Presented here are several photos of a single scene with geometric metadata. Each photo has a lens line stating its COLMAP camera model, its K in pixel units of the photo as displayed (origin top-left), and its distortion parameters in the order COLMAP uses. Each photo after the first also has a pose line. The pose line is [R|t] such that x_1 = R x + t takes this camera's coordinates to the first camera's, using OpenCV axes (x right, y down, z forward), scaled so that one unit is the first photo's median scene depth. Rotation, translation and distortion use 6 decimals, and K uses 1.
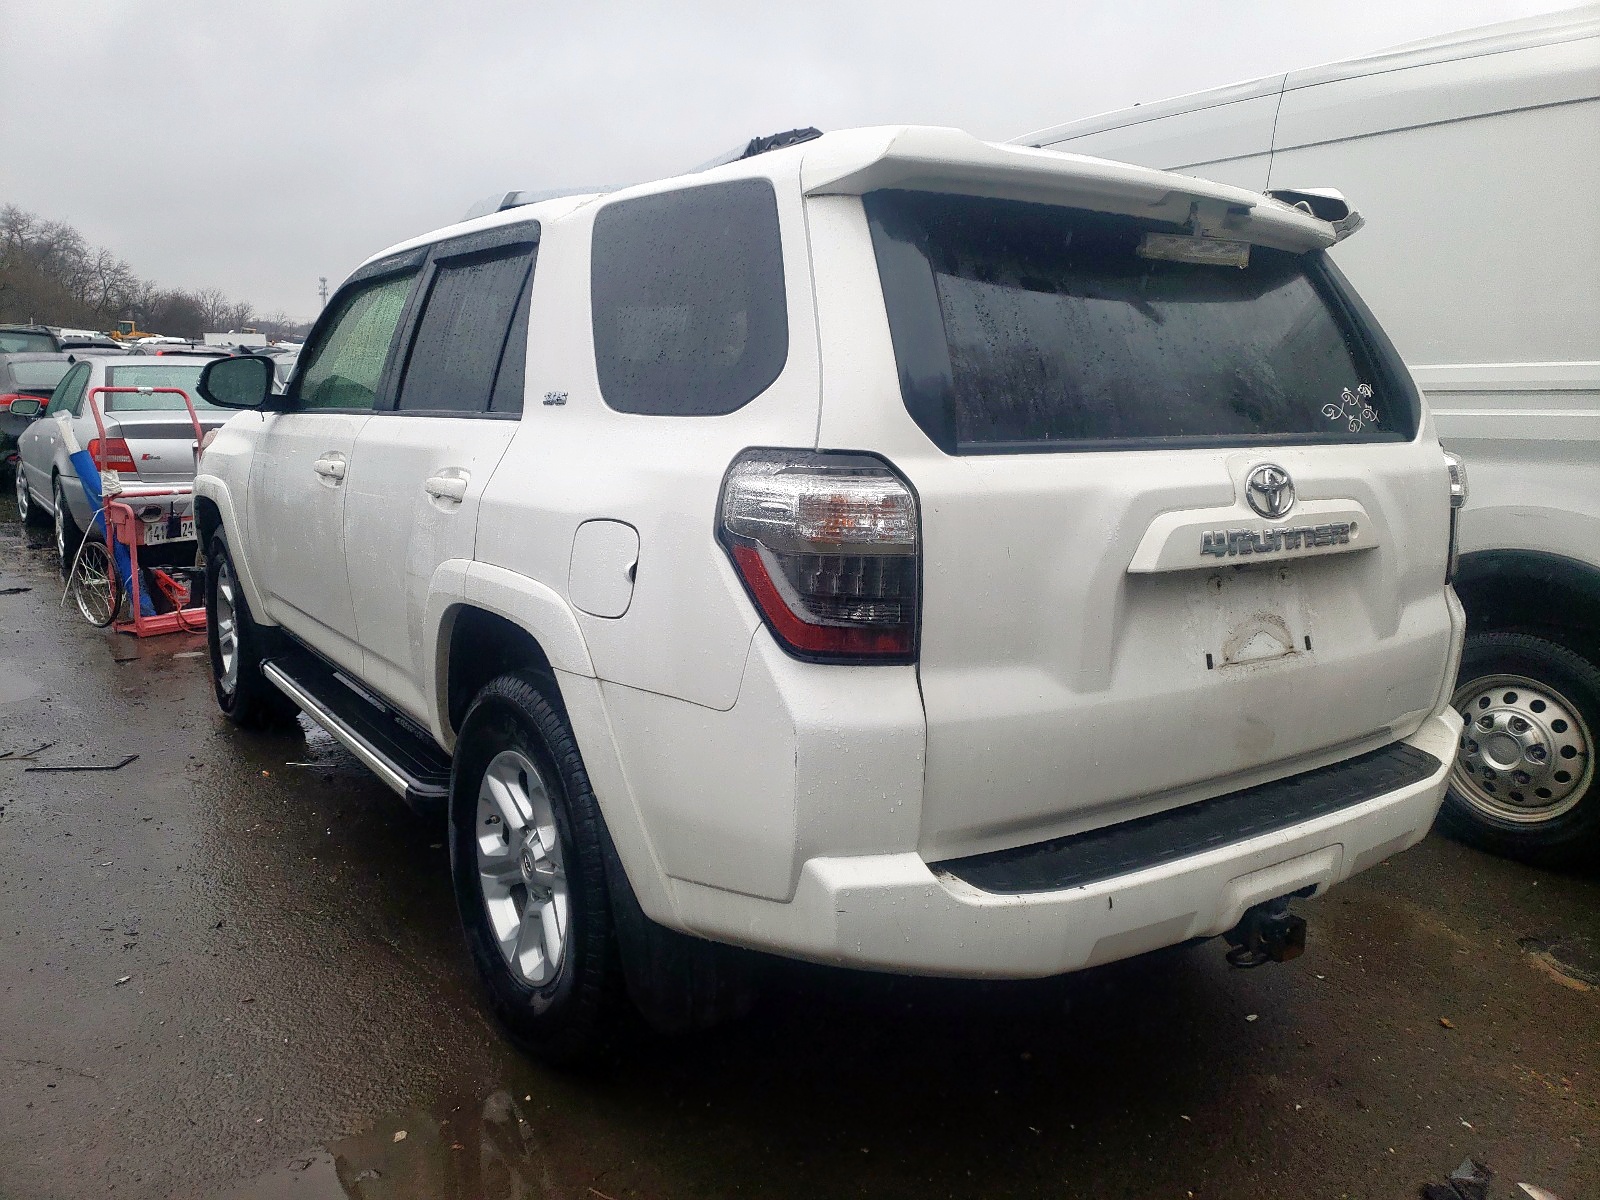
lens RADIAL K [[1226.4, 0, 718.7], [0, 1226.4, 599.8], [0, 0, 1]] dist [0.005218, 0.005272]
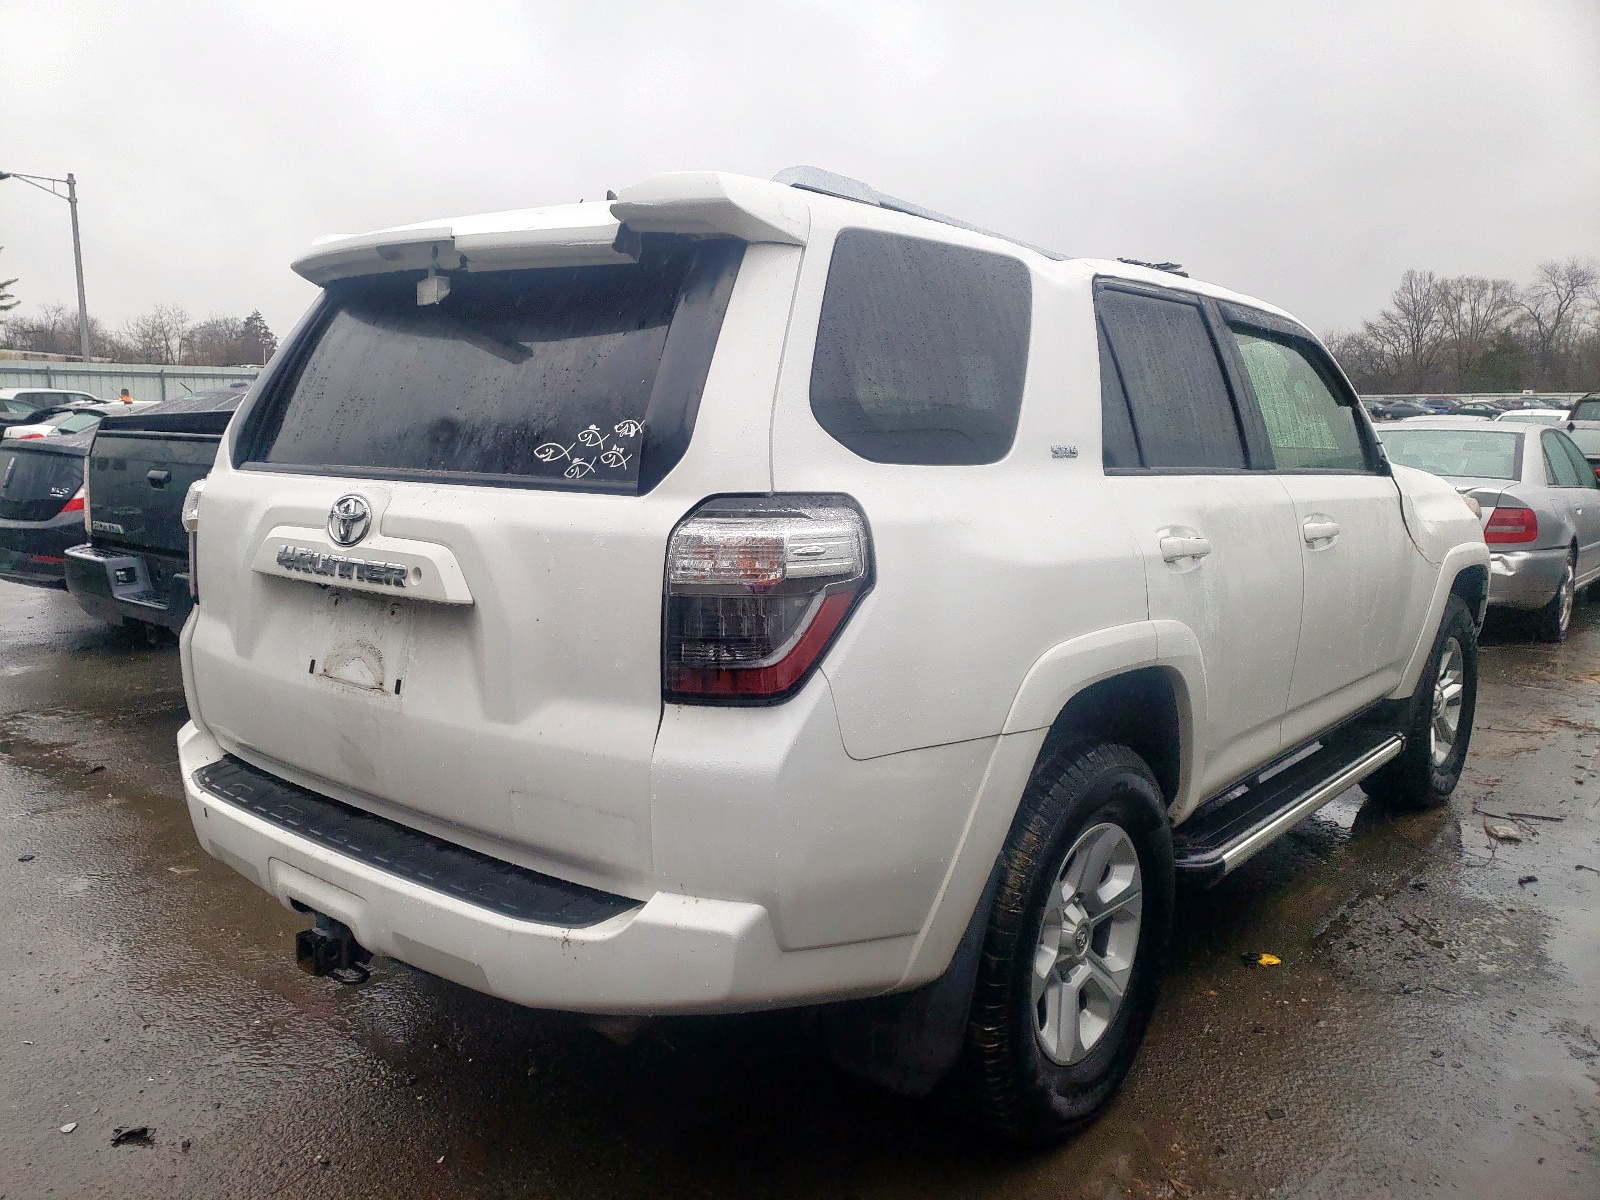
lens RADIAL K [[1226.4, 0, 718.7], [0, 1226.4, 599.8], [0, 0, 1]] dist [0.005218, 0.005272]
pose [[0.288876, 0.126244, -0.949006, 1.471976], [-0.177337, 0.981169, 0.076541, -0.151369], [0.940799, 0.146184, 0.305824, 0.943771]]
